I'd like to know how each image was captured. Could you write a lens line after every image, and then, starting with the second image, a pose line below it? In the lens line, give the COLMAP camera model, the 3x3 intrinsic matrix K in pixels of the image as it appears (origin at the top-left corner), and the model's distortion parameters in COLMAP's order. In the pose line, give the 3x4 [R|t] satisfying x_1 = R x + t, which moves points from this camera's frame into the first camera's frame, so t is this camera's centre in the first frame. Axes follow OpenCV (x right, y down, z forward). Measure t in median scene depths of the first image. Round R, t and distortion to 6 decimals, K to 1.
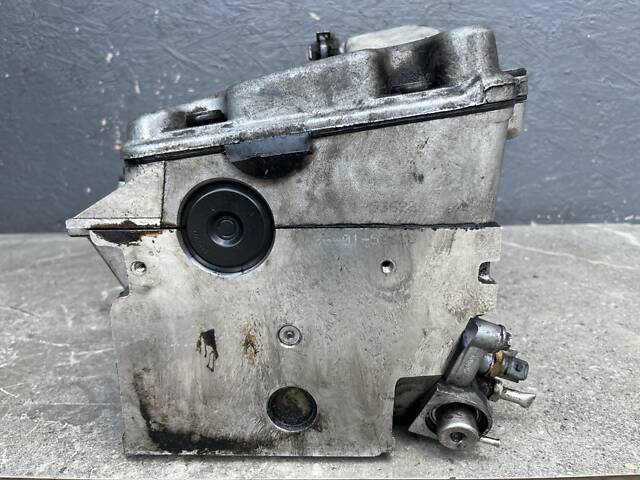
lens RADIAL K [[492.0, 0, 319.8], [0, 492.0, 242.3], [0, 0, 1]] dist [0.046395, -0.084655]
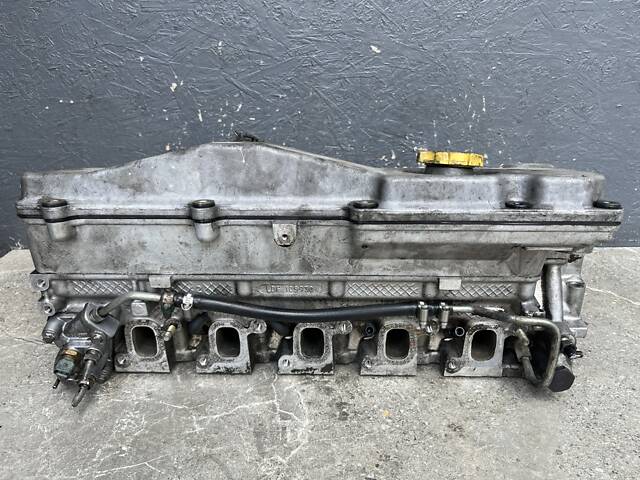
lens RADIAL K [[492.0, 0, 319.3], [0, 492.0, 235.1], [0, 0, 1]] dist [0.046395, -0.084655]
pose [[0.999960, 0.008462, -0.002904, -0.118119], [-0.008071, 0.993324, 0.115072, -0.190368], [0.003858, -0.115044, 0.993353, -0.054181]]
